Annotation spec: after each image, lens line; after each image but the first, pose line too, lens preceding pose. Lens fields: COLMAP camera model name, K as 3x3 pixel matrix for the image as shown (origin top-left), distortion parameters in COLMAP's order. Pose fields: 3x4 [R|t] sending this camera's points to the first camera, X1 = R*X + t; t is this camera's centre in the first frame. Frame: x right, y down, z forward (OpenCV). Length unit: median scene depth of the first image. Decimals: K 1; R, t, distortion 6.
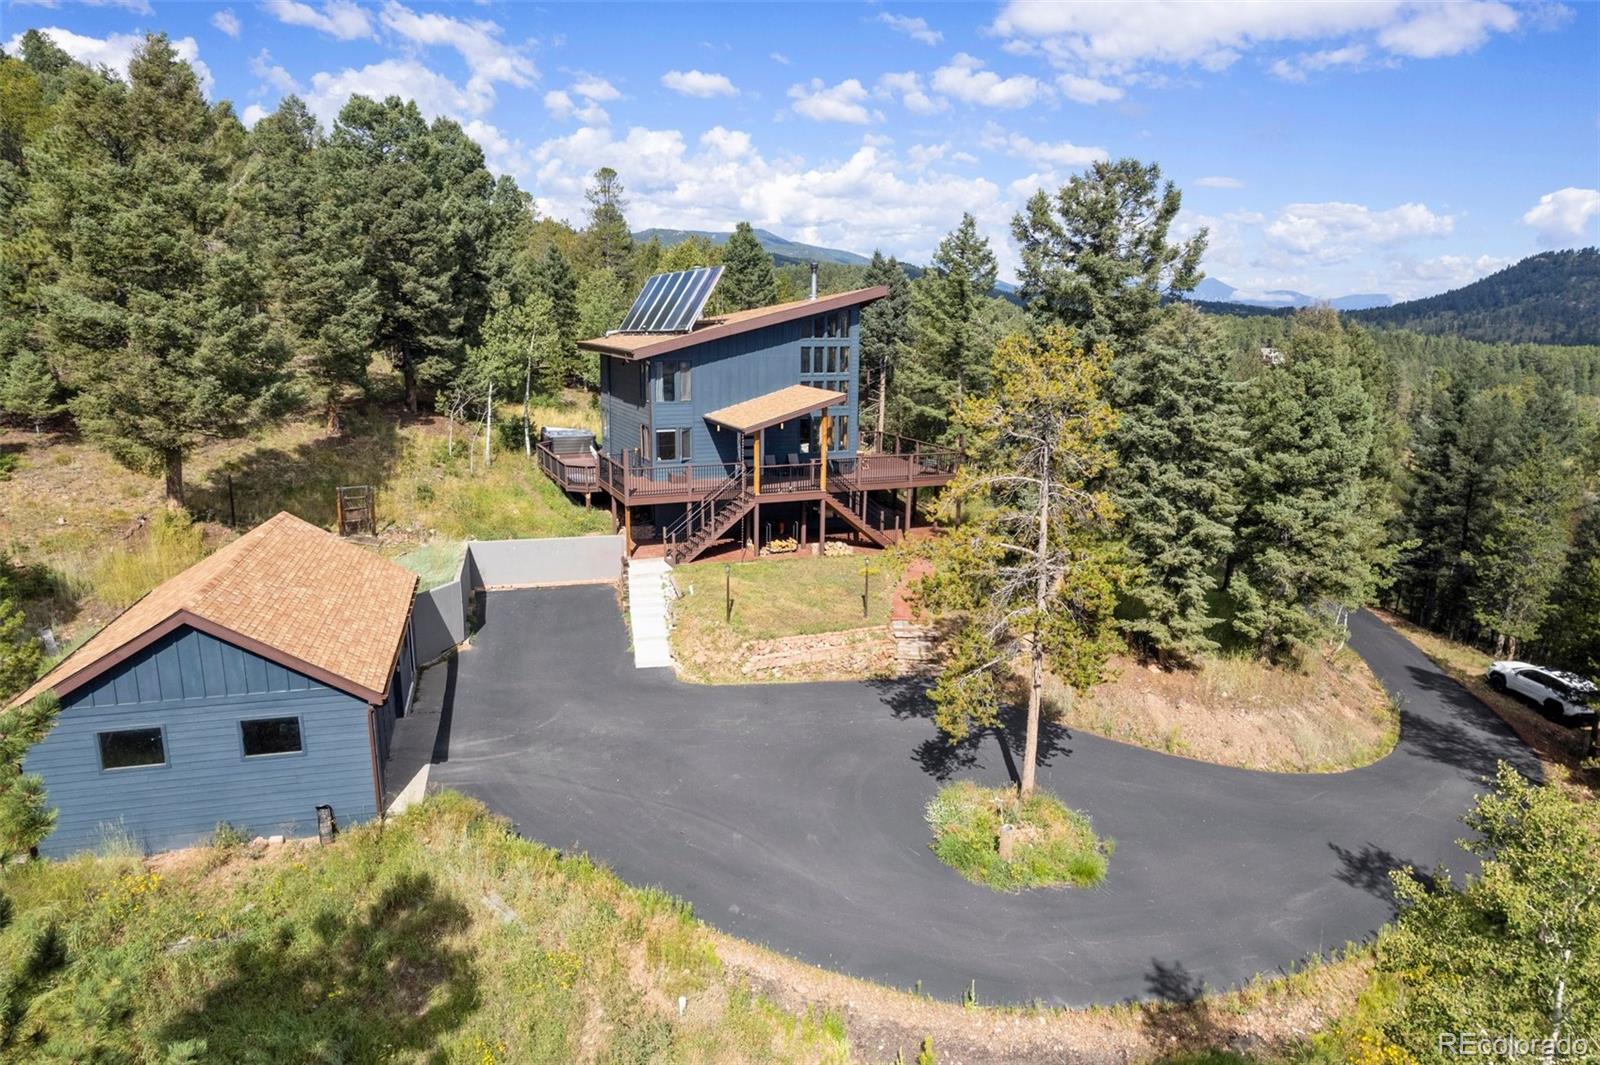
lens RADIAL K [[1037.0, 0, 800.0], [0, 1037.0, 532.5], [0, 0, 1]] dist [-0.043250, 0.002302]
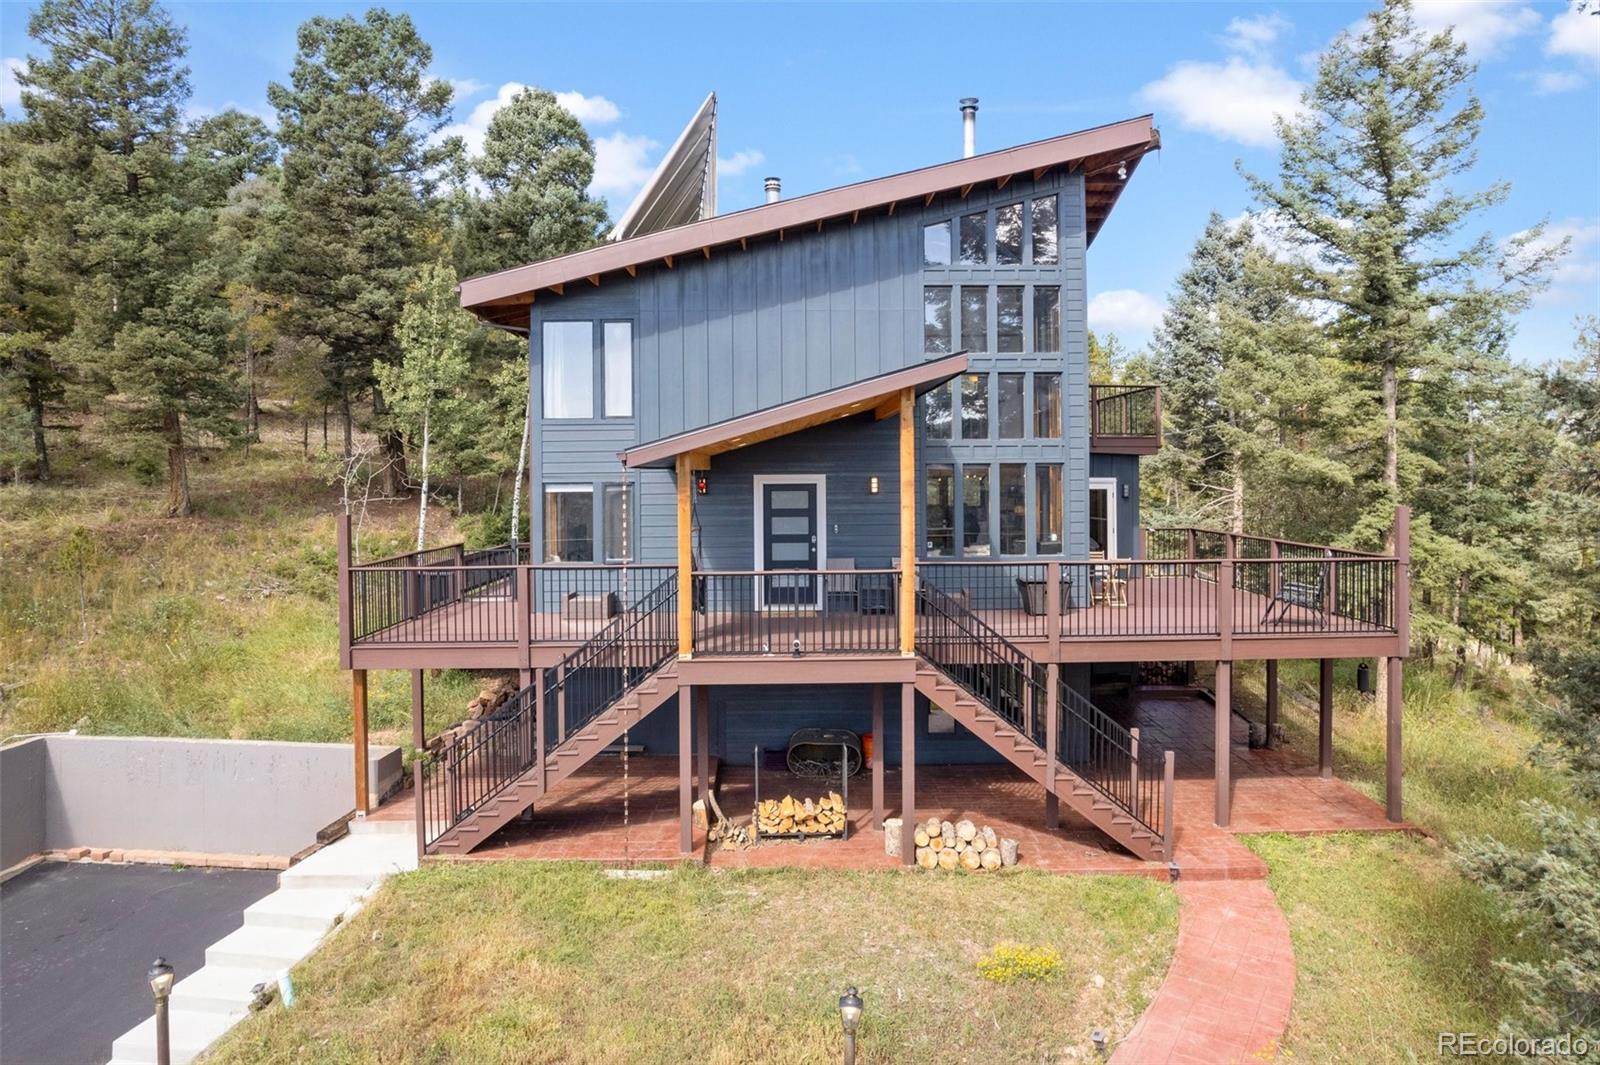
lens RADIAL K [[1033.8, 0, 800.2], [0, 1033.8, 494.3], [0, 0, 1]] dist [-0.037392, 0.000178]
pose [[0.924729, -0.009907, -0.380498, 0.111327], [-0.061832, 0.982473, -0.175852, -0.031045], [0.375572, 0.186142, 0.907908, 0.677269]]
